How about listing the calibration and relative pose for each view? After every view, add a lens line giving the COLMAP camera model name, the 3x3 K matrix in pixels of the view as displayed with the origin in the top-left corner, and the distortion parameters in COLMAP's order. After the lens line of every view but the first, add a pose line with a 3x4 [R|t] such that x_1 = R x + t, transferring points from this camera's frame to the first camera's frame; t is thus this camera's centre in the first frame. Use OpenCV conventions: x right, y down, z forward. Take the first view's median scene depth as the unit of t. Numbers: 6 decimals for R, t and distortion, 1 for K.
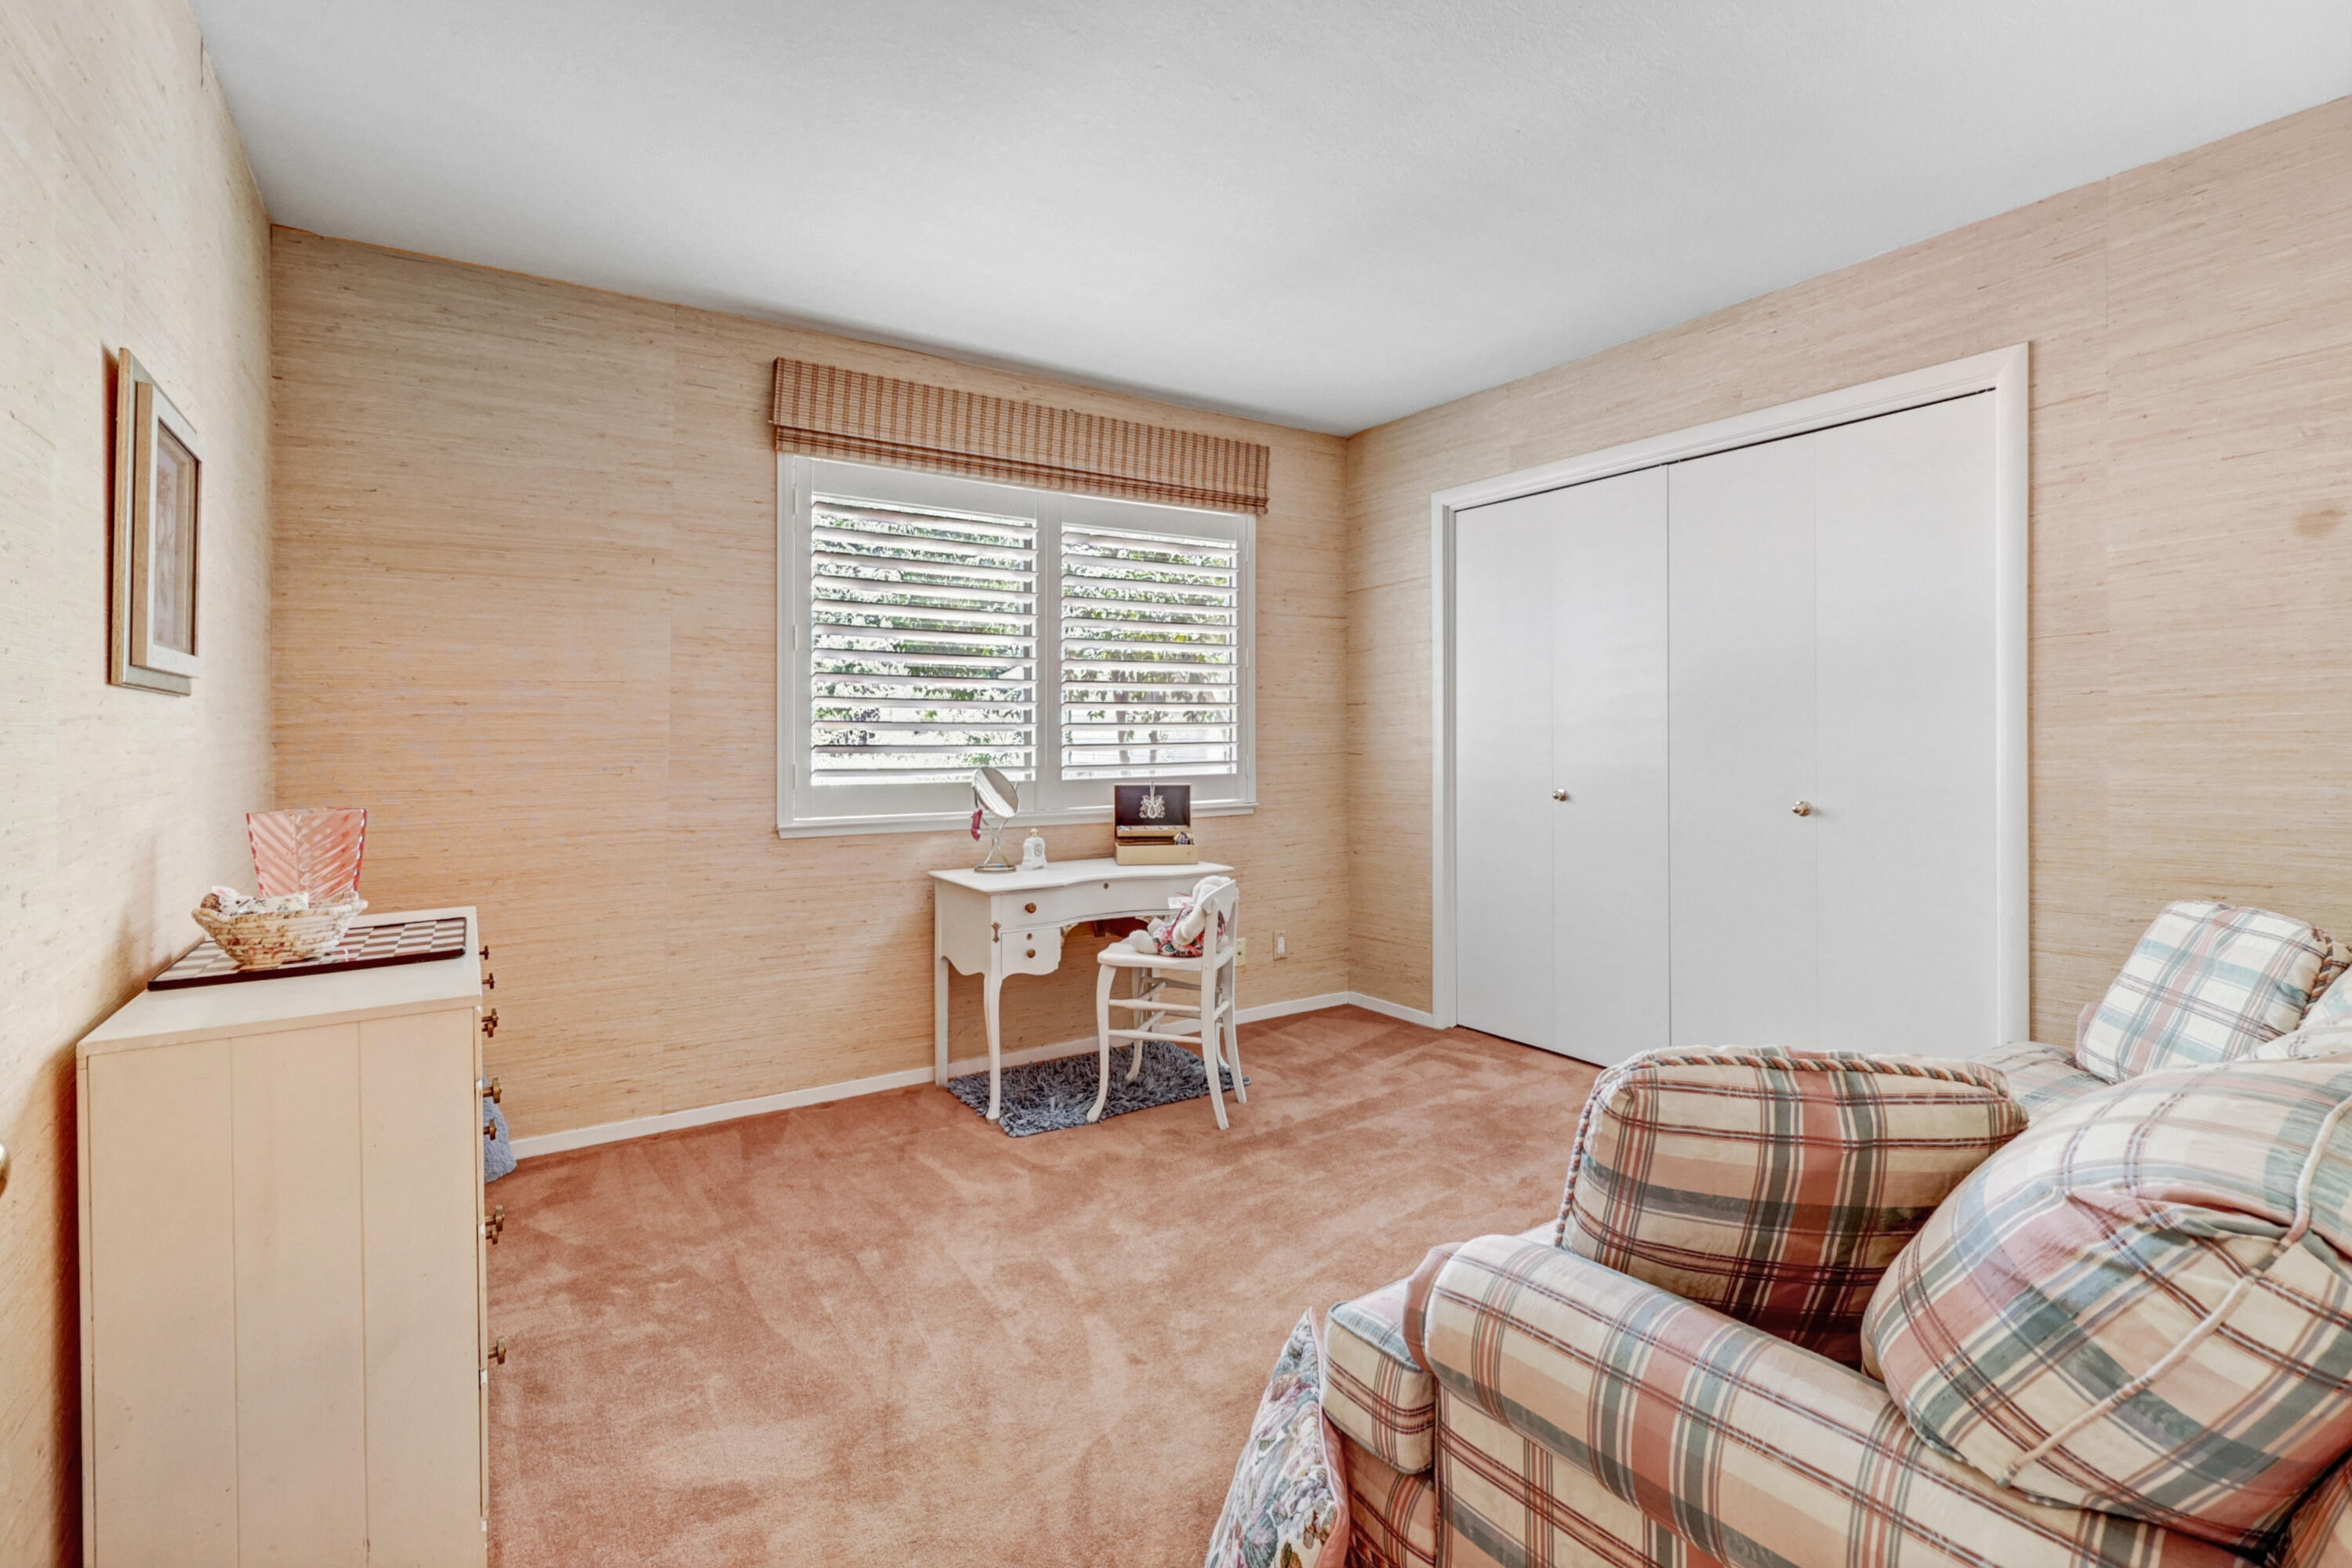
lens RADIAL K [[1080.7, 0, 1178.3], [0, 1080.7, 748.2], [0, 0, 1]] dist [0.001953, 0.000232]
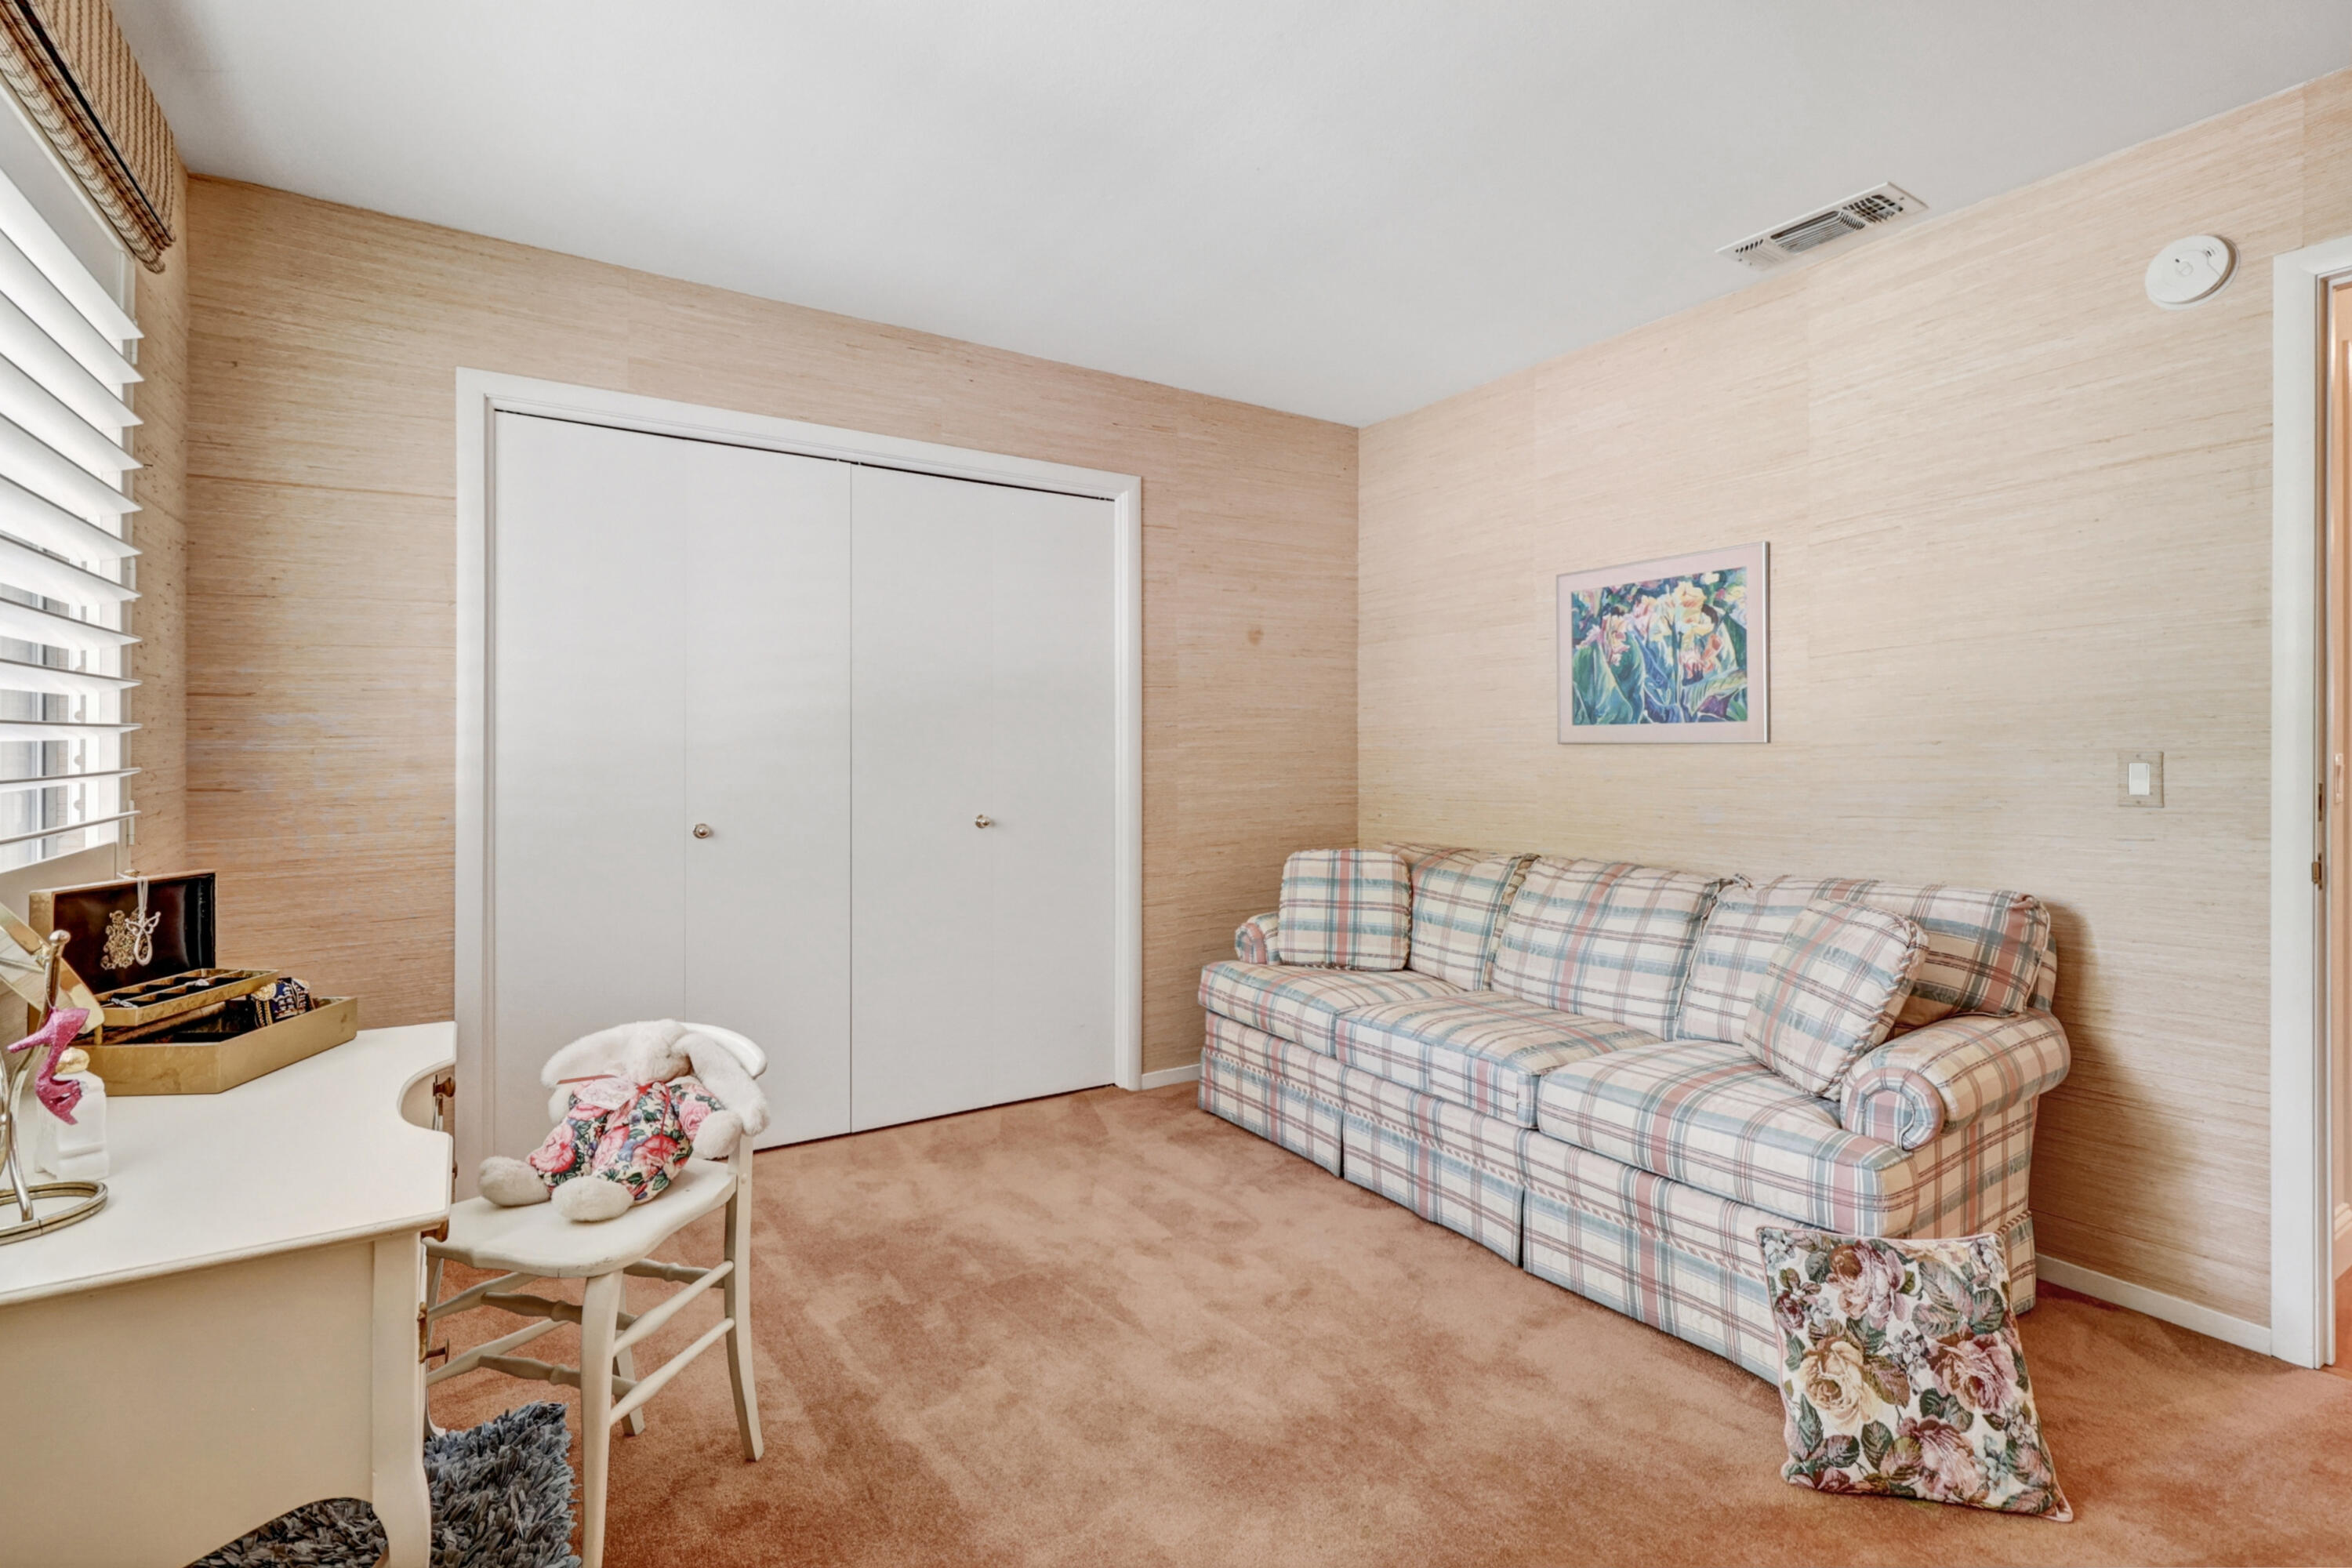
lens RADIAL K [[1094.6, 0, 1200.9], [0, 1094.6, 733.3], [0, 0, 1]] dist [0.001043, 0.000002]
pose [[-0.006959, 0.010739, 0.999918, -0.650276], [0.005223, 0.999929, -0.010703, -0.024981], [-0.999962, 0.005148, -0.007015, 0.942977]]
